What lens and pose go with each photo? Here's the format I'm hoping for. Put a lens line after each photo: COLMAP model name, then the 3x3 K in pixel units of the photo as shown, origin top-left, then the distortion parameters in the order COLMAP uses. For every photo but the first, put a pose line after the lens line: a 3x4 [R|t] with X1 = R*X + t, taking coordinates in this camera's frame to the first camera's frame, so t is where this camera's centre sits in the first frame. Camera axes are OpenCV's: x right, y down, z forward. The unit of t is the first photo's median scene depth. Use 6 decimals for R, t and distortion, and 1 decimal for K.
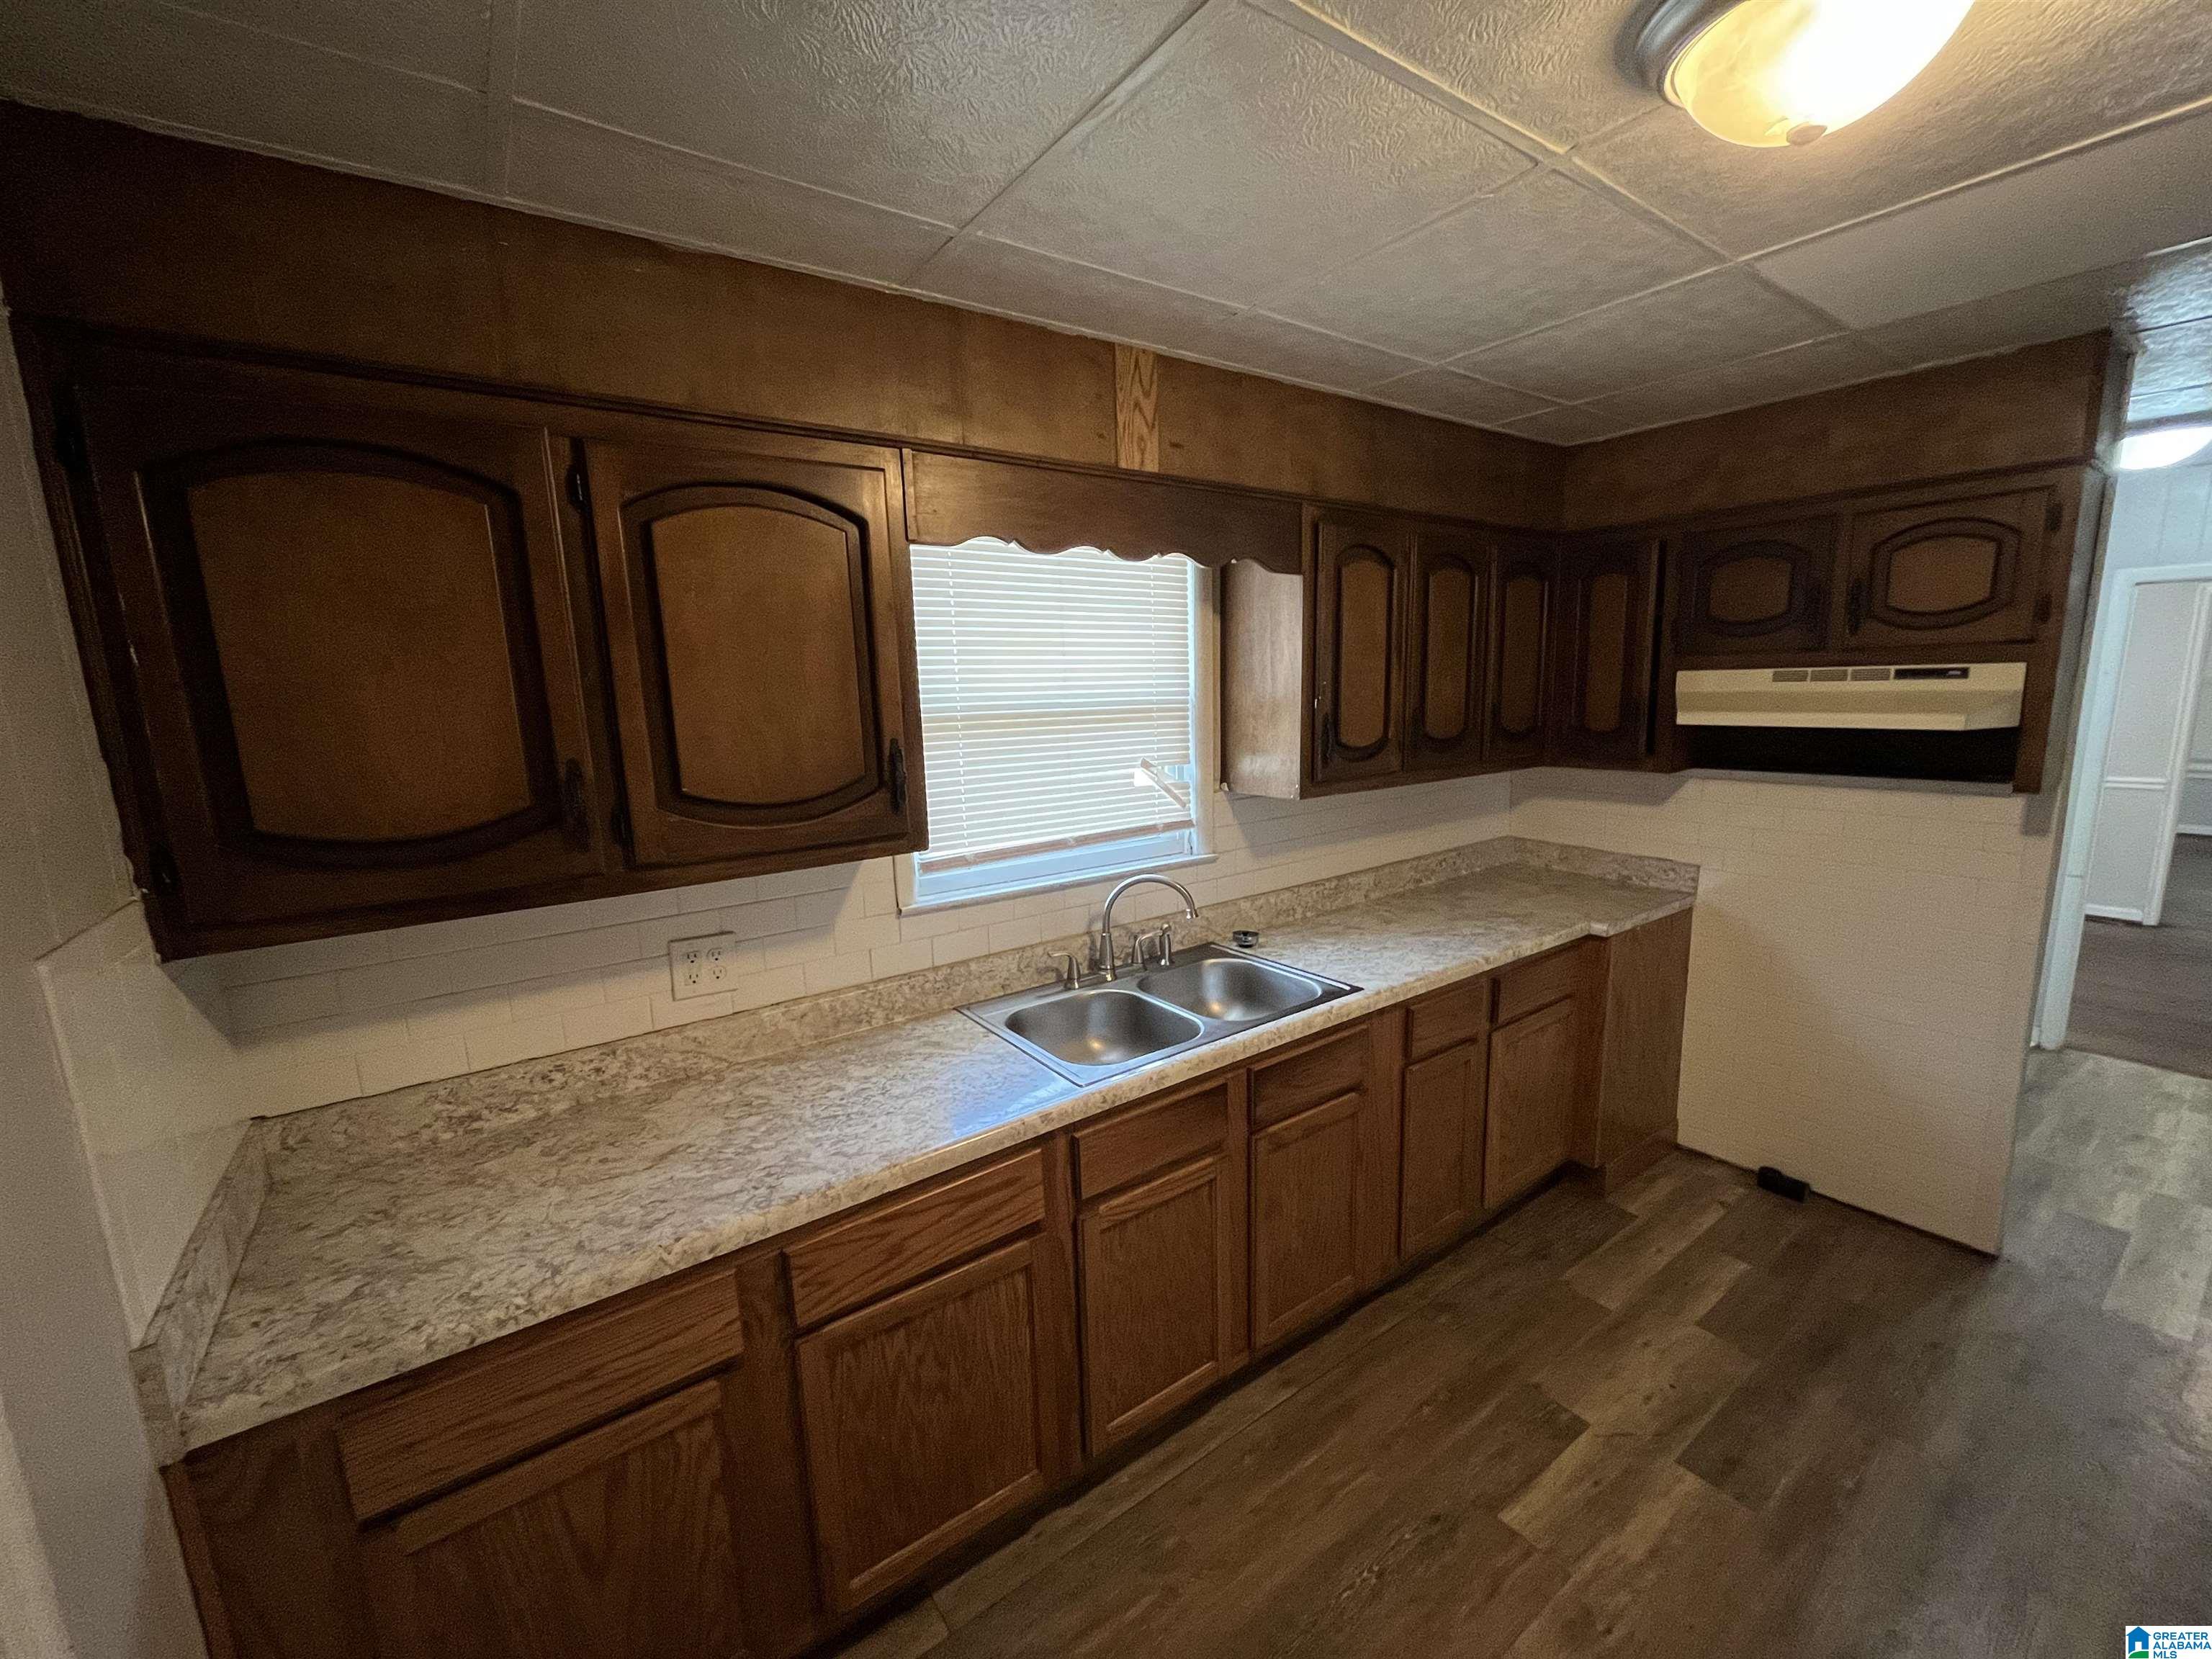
lens RADIAL K [[897.5, 0, 1106.0], [0, 897.5, 829.5], [0, 0, 1]] dist [0.000710, -0.000058]
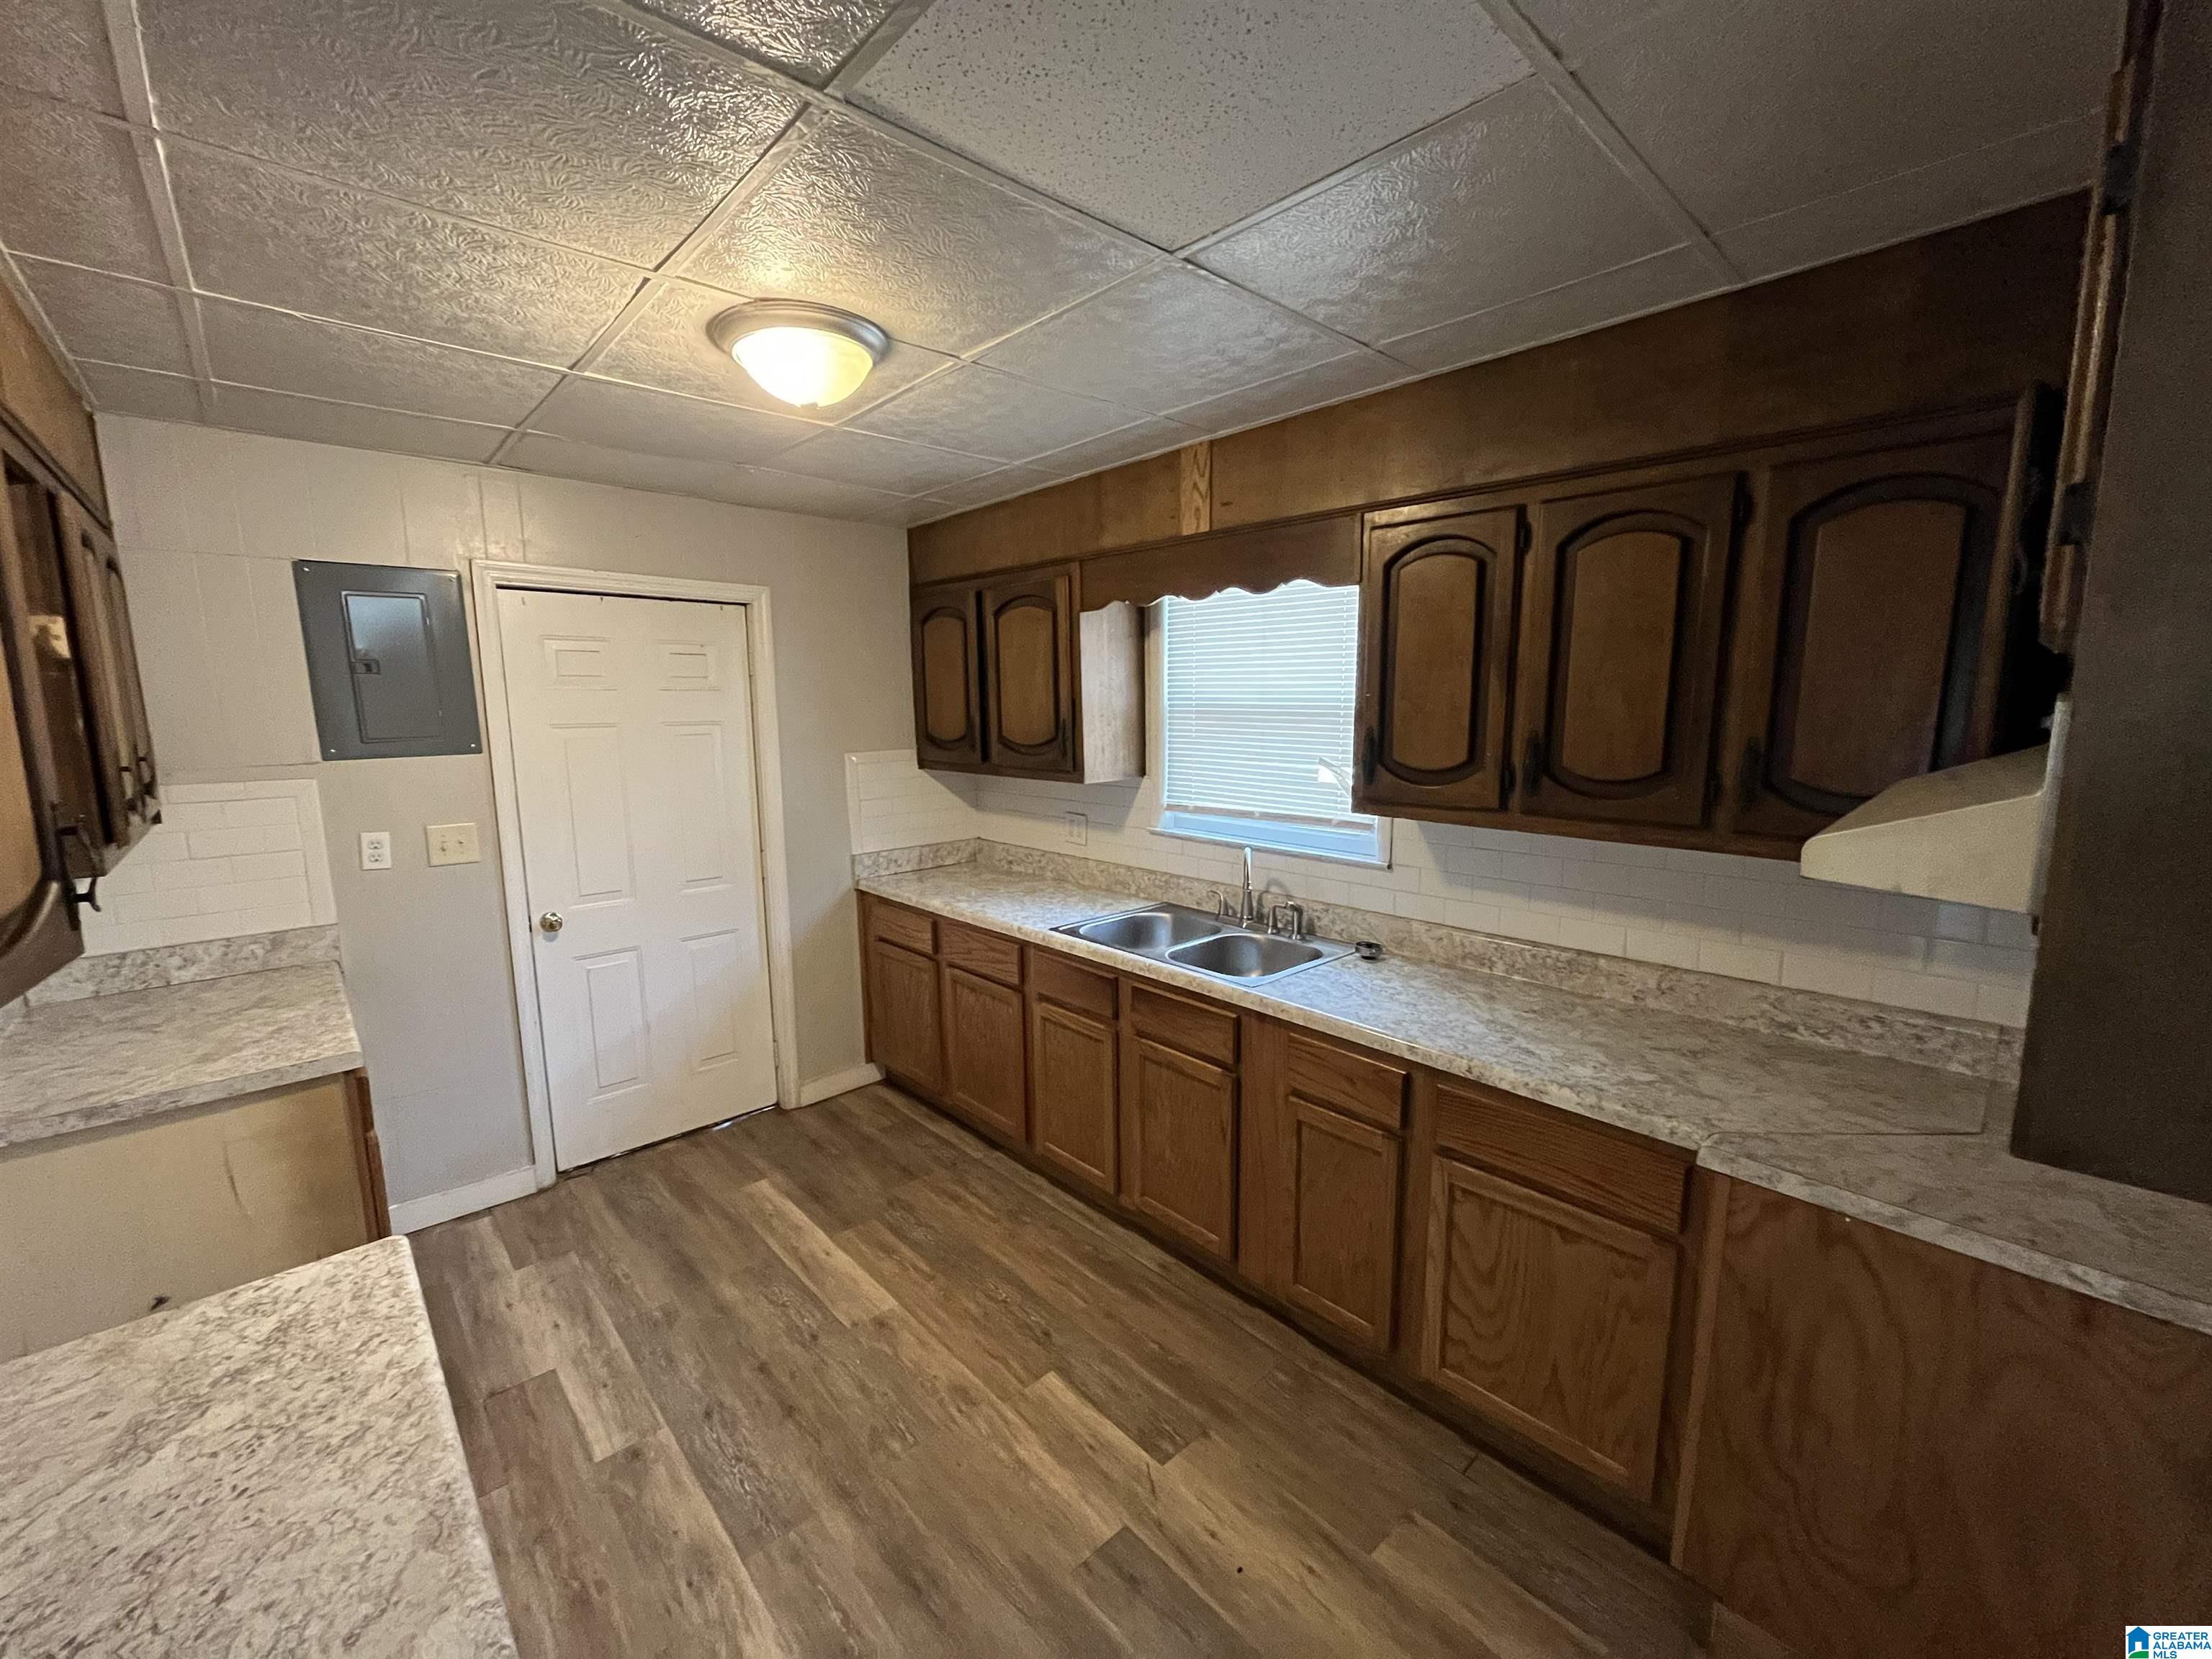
lens RADIAL K [[897.5, 0, 1106.0], [0, 897.5, 829.5], [0, 0, 1]] dist [0.000710, -0.000058]
pose [[0.120470, 0.174783, -0.977209, 1.246666], [-0.155020, 0.975615, 0.155387, -0.137735], [0.980539, 0.132767, 0.144627, 0.648664]]
